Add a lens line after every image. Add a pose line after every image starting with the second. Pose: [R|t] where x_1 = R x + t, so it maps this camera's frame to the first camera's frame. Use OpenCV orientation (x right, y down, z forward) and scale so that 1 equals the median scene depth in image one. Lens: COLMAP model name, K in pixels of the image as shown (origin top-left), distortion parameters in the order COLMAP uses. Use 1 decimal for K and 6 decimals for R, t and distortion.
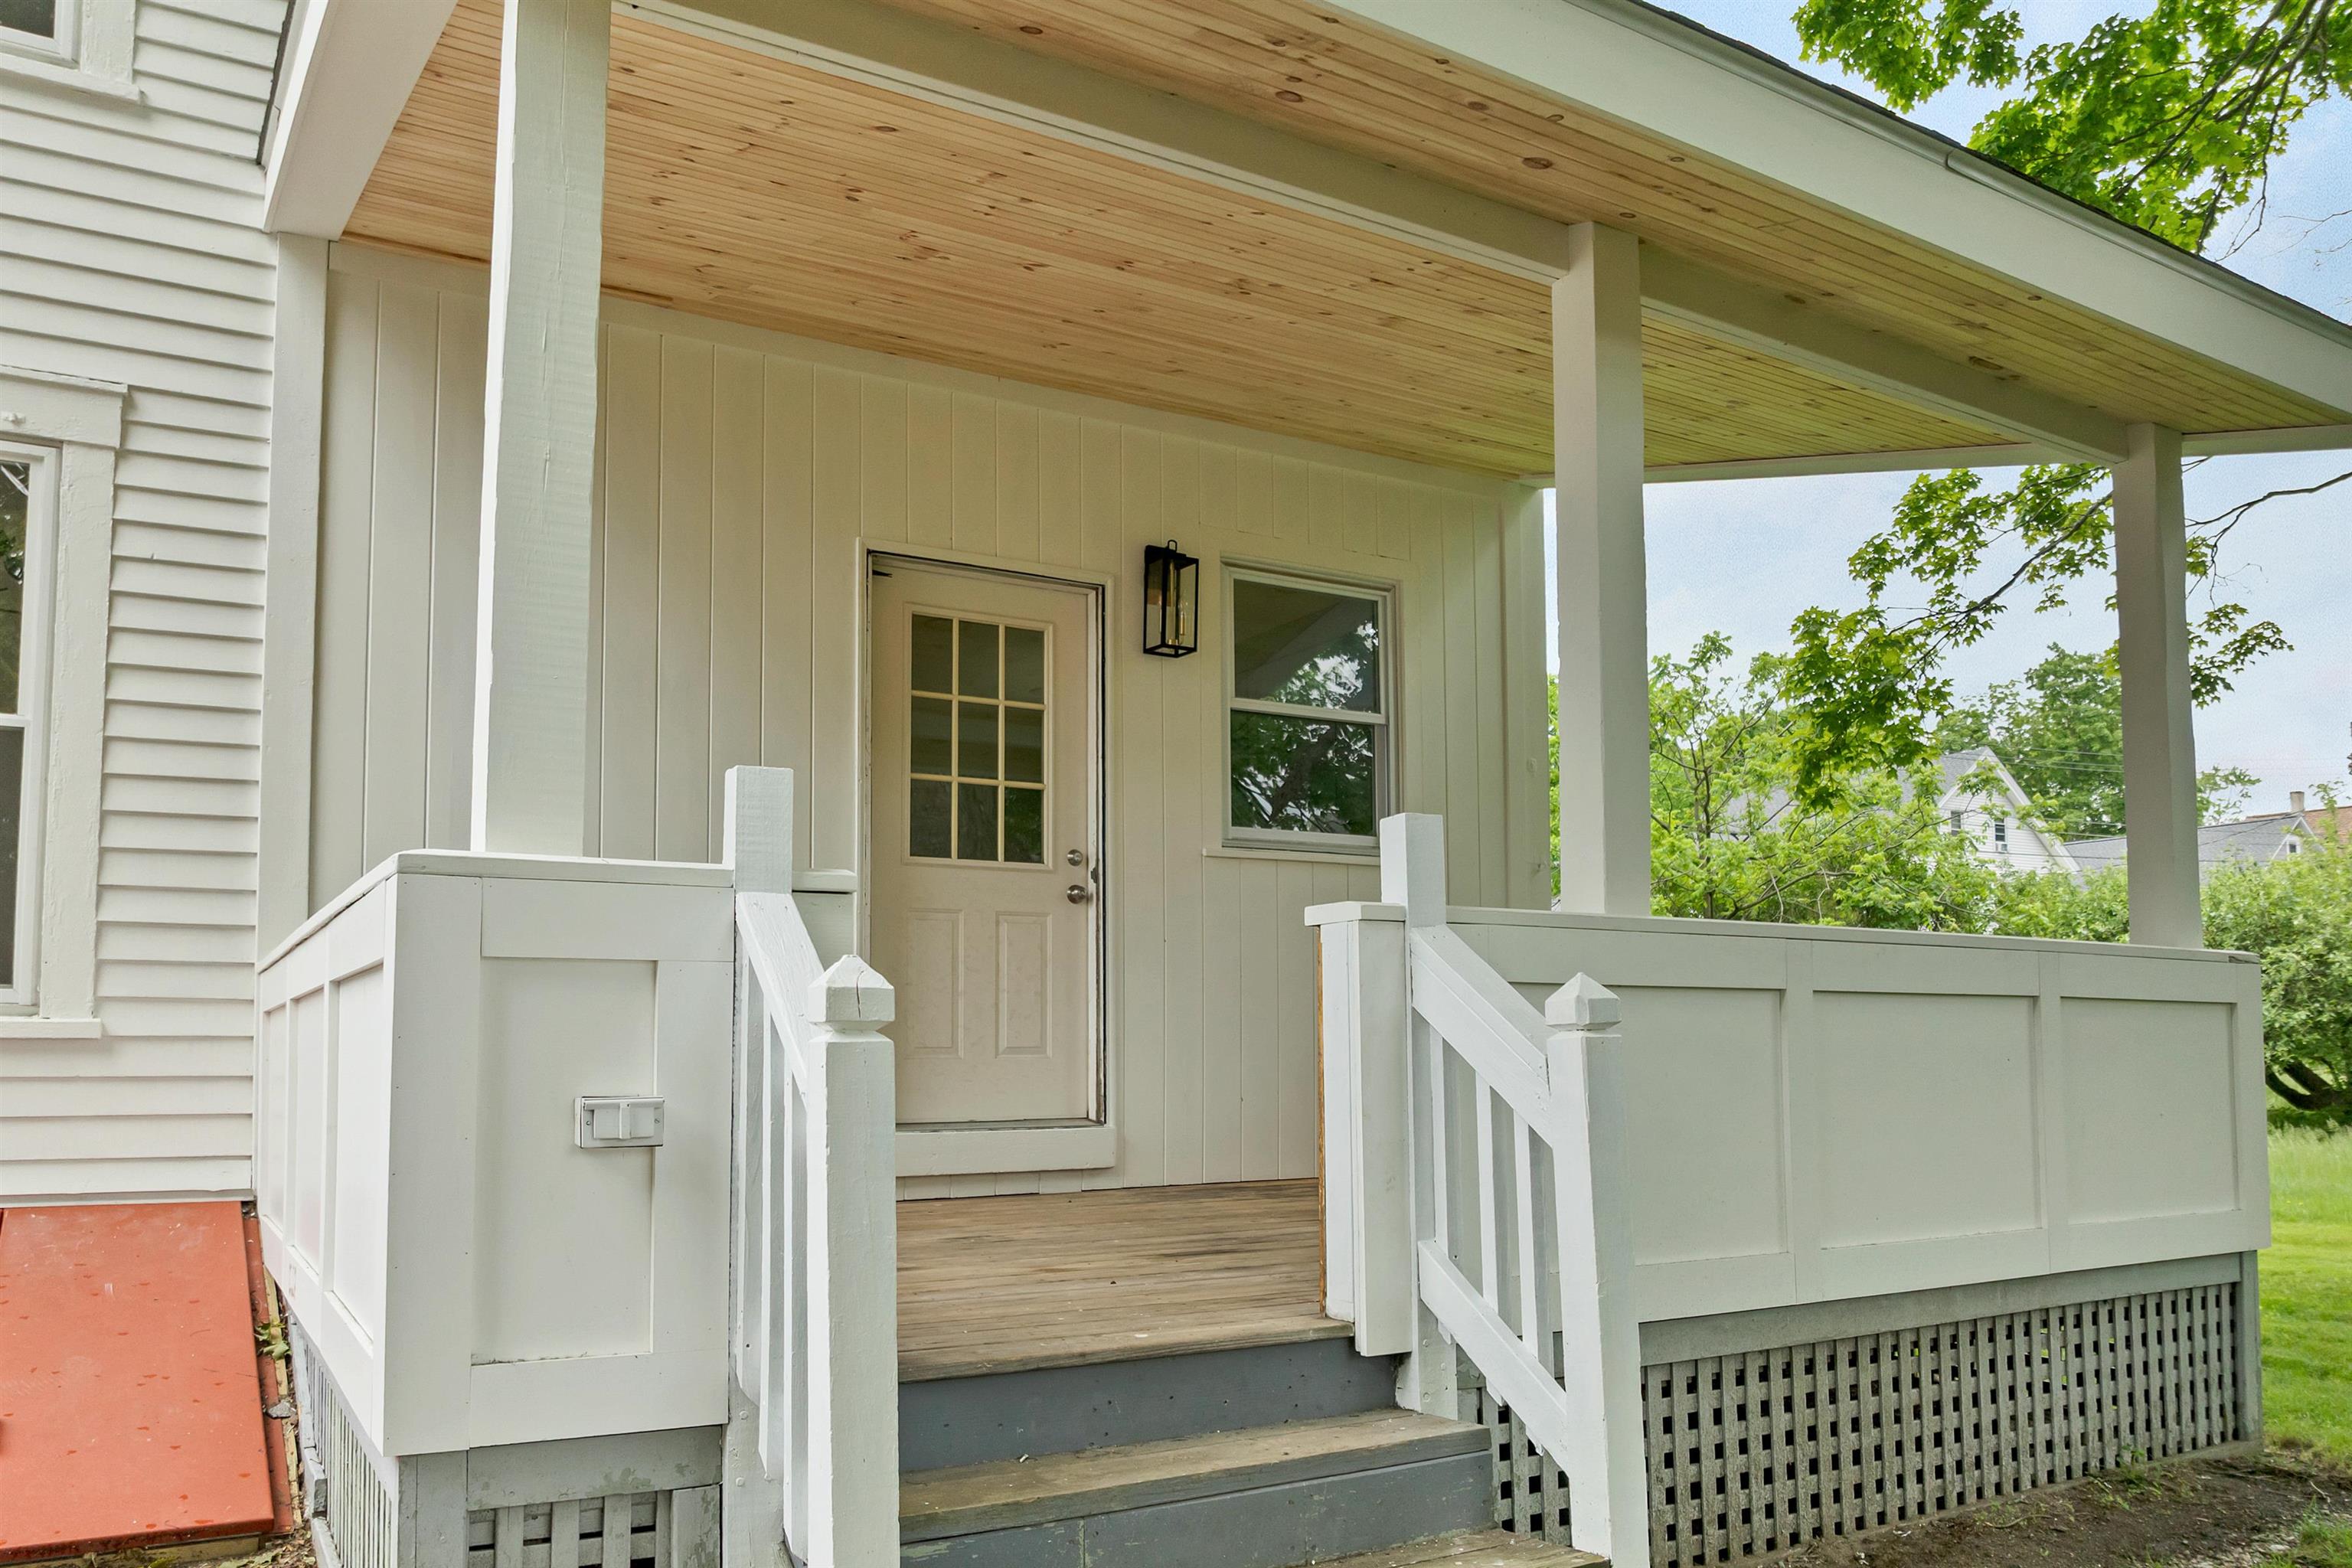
lens RADIAL K [[1731.1, 0, 1183.6], [0, 1731.1, 955.2], [0, 0, 1]] dist [-0.035041, -0.006340]
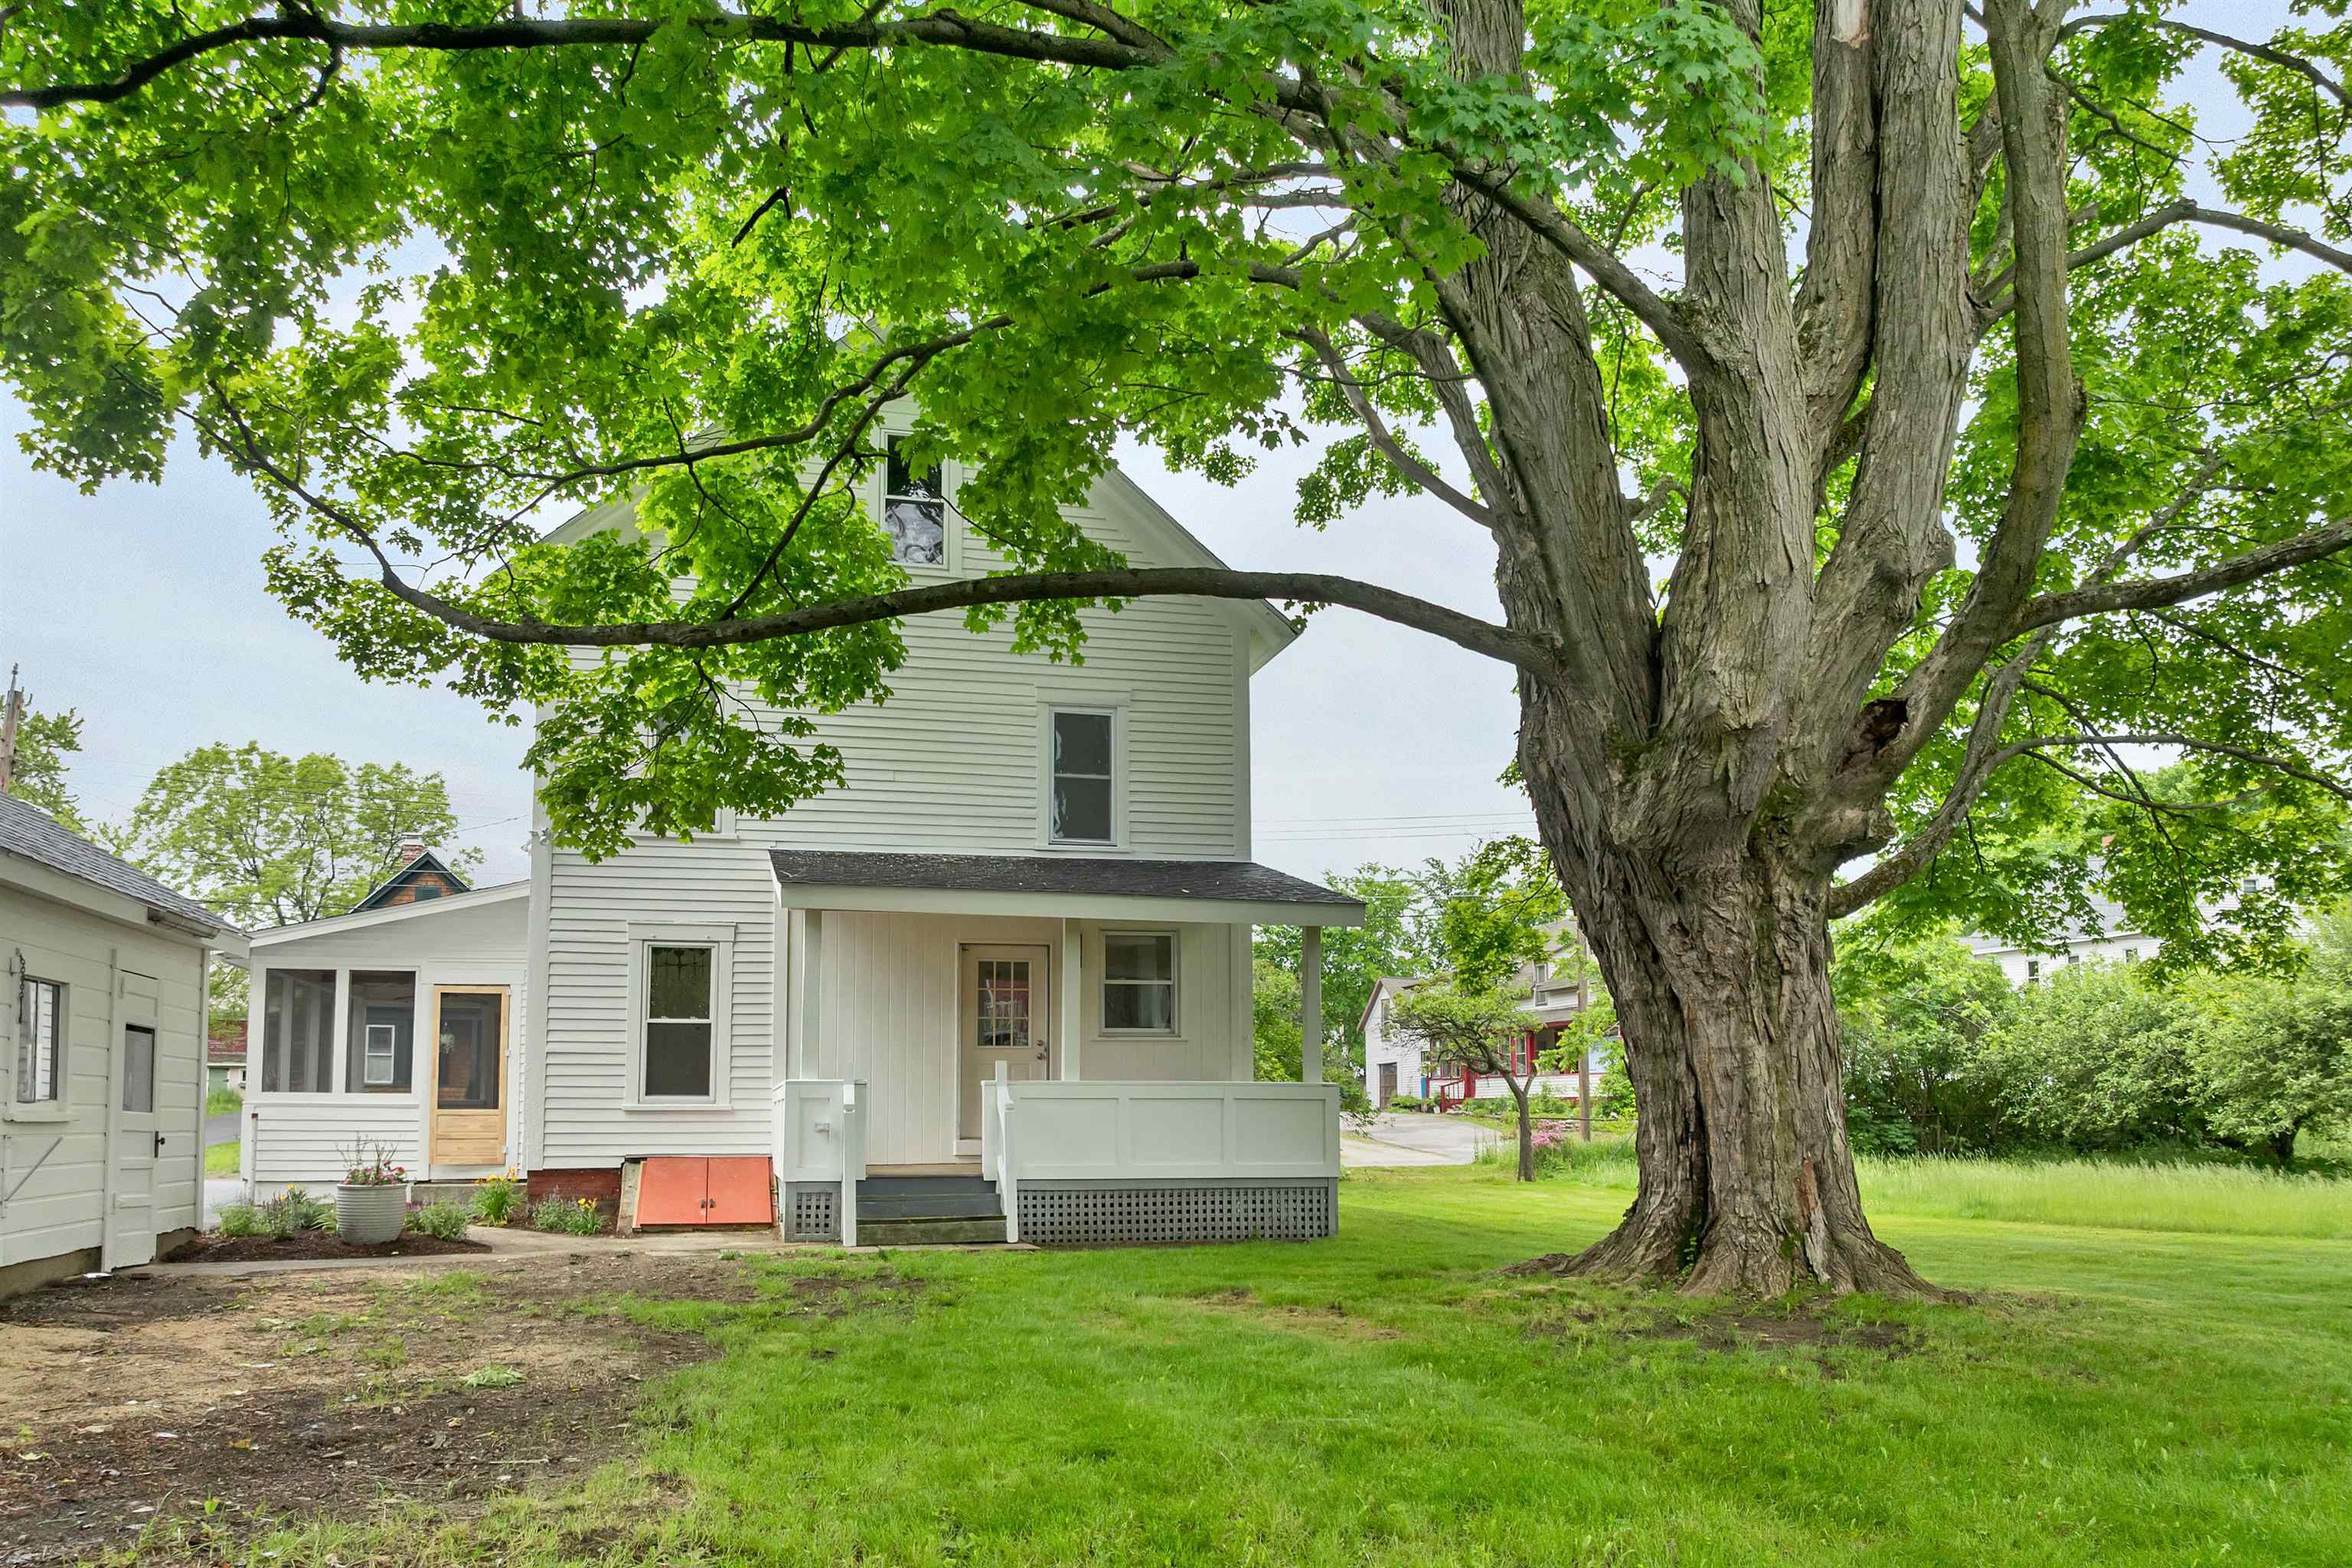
lens RADIAL K [[1773.9, 0, 1170.5], [0, 1773.9, 1036.2], [0, 0, 1]] dist [-0.006544, -0.004286]
pose [[0.955697, -0.010792, -0.294155, 1.252014], [0.014989, 0.999815, 0.012017, -0.128075], [0.293971, -0.015894, 0.955682, -2.134768]]
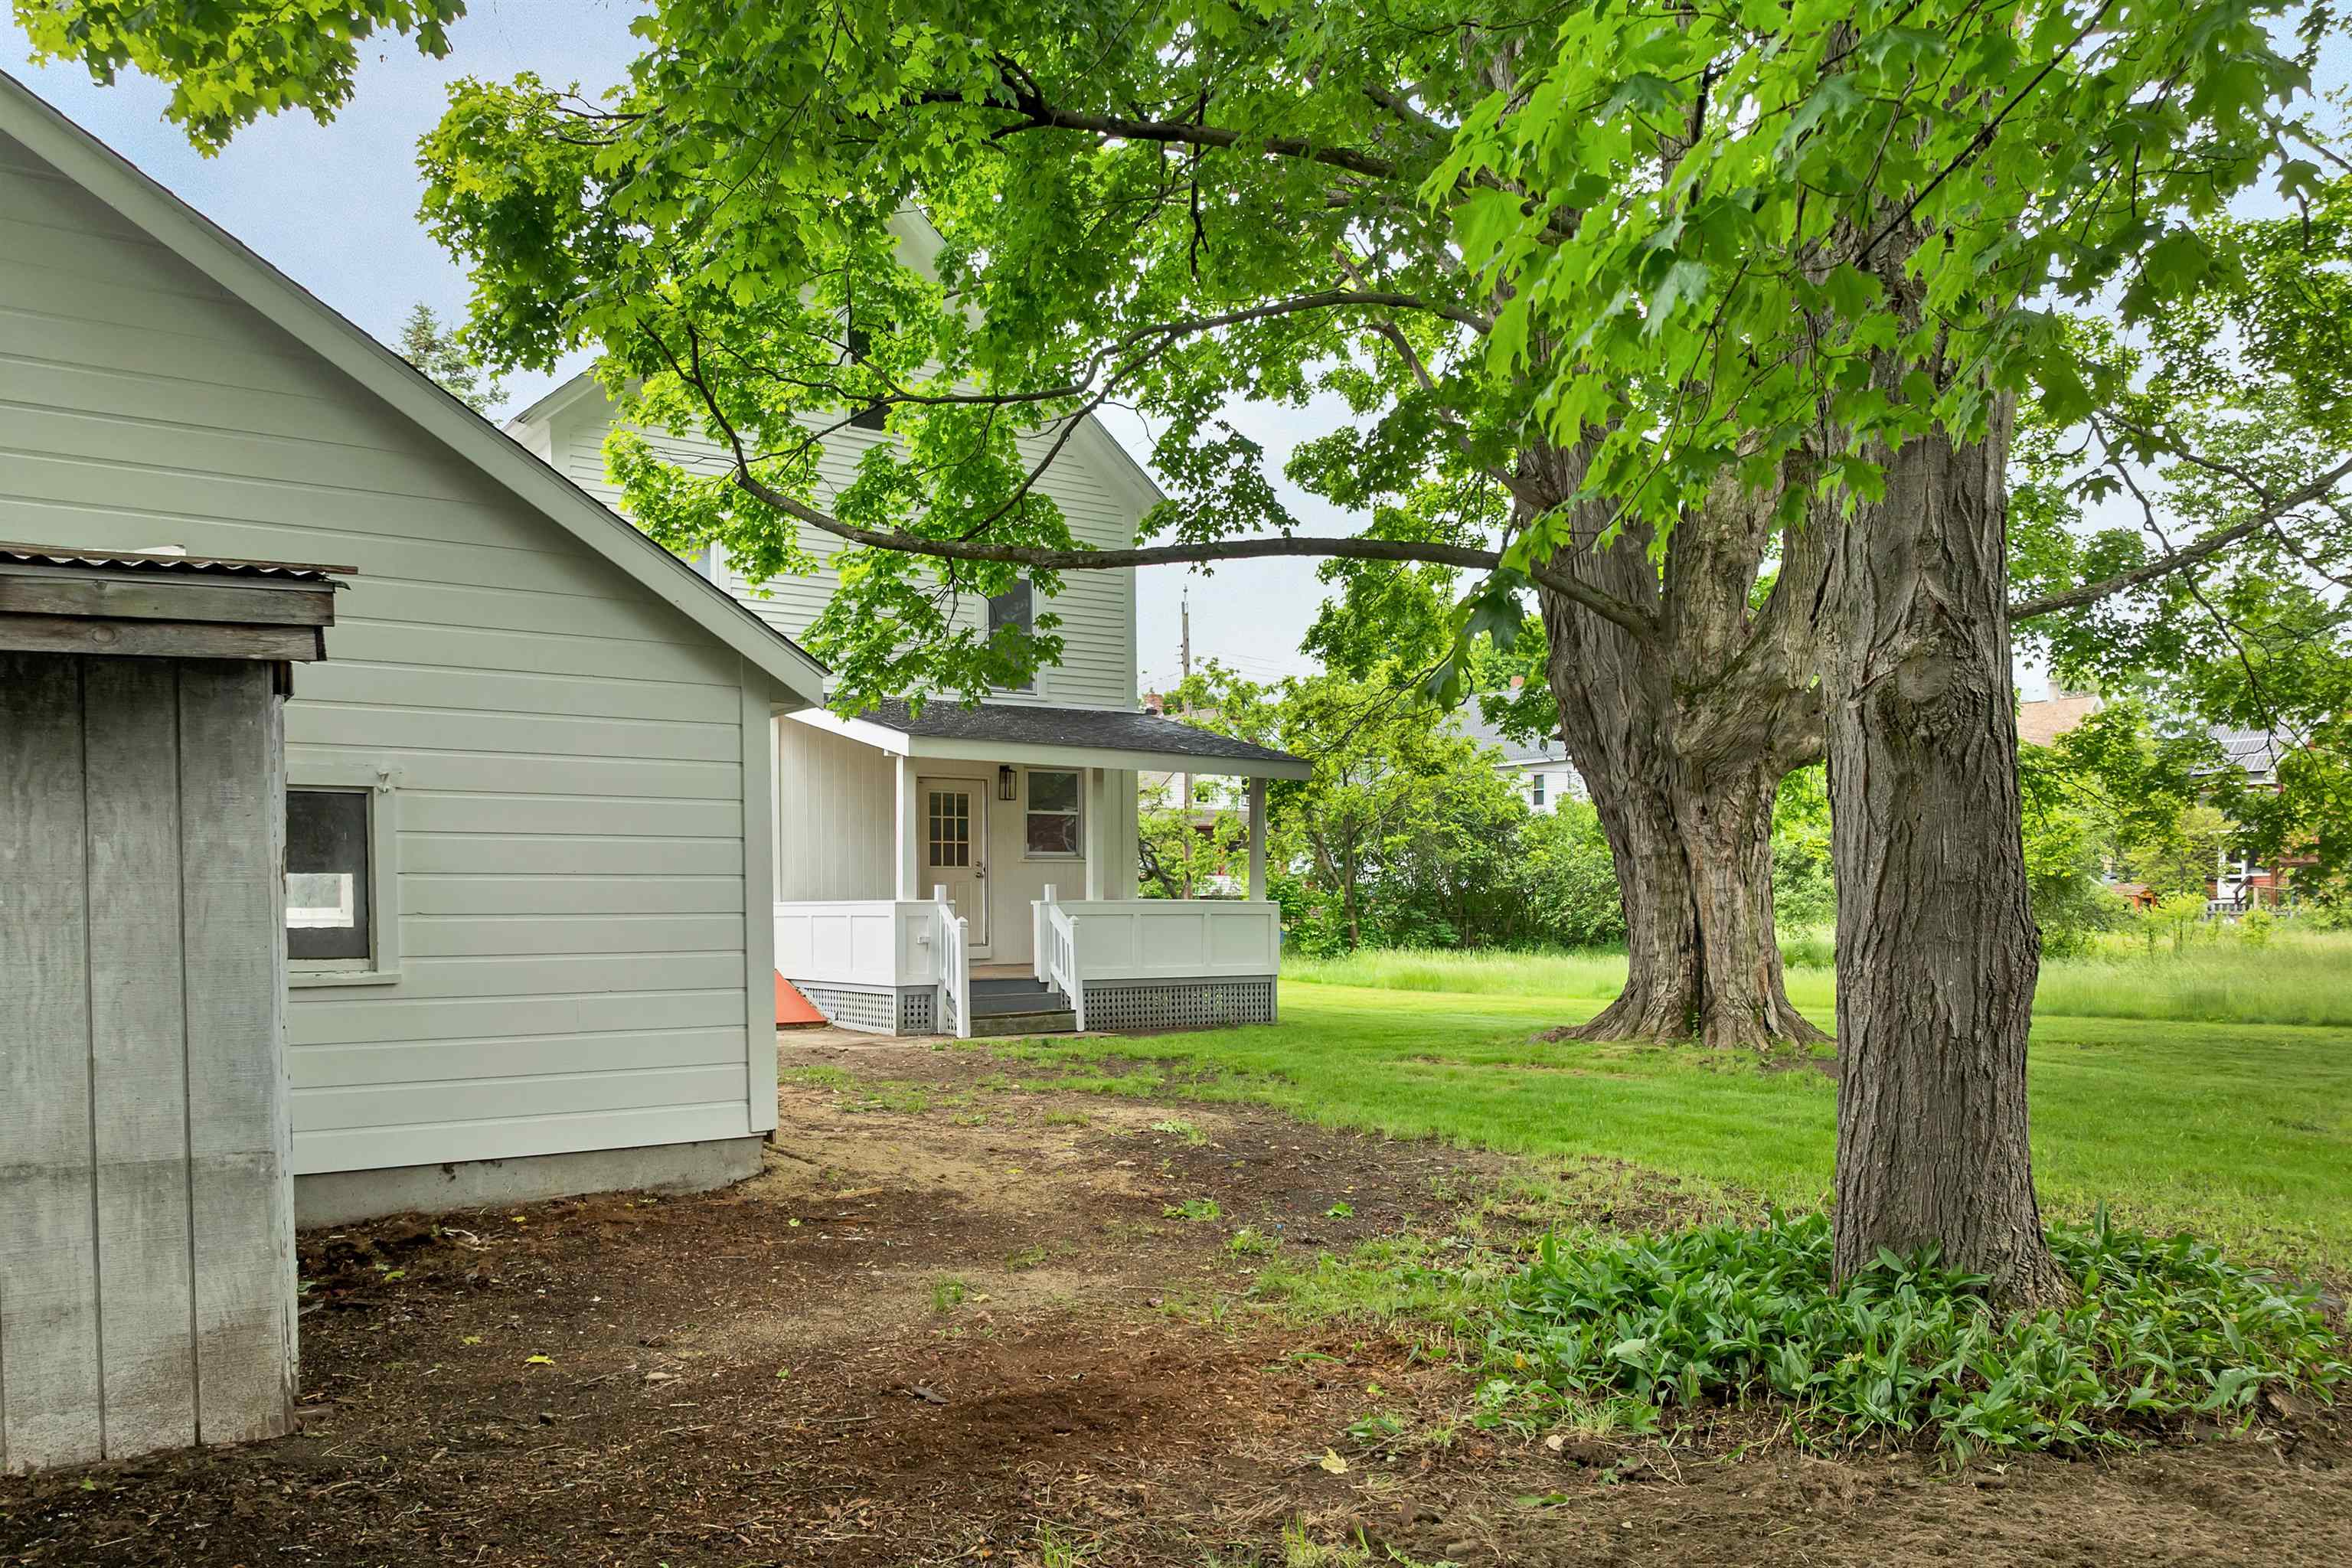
lens RADIAL K [[1733.5, 0, 1188.4], [0, 1733.5, 959.5], [0, 0, 1]] dist [-0.045127, 0.008707]
pose [[0.996037, 0.000346, 0.088936, 0.053190], [-0.008253, 0.996037, 0.088557, -0.217746], [-0.088552, -0.088940, 0.992093, -2.932726]]
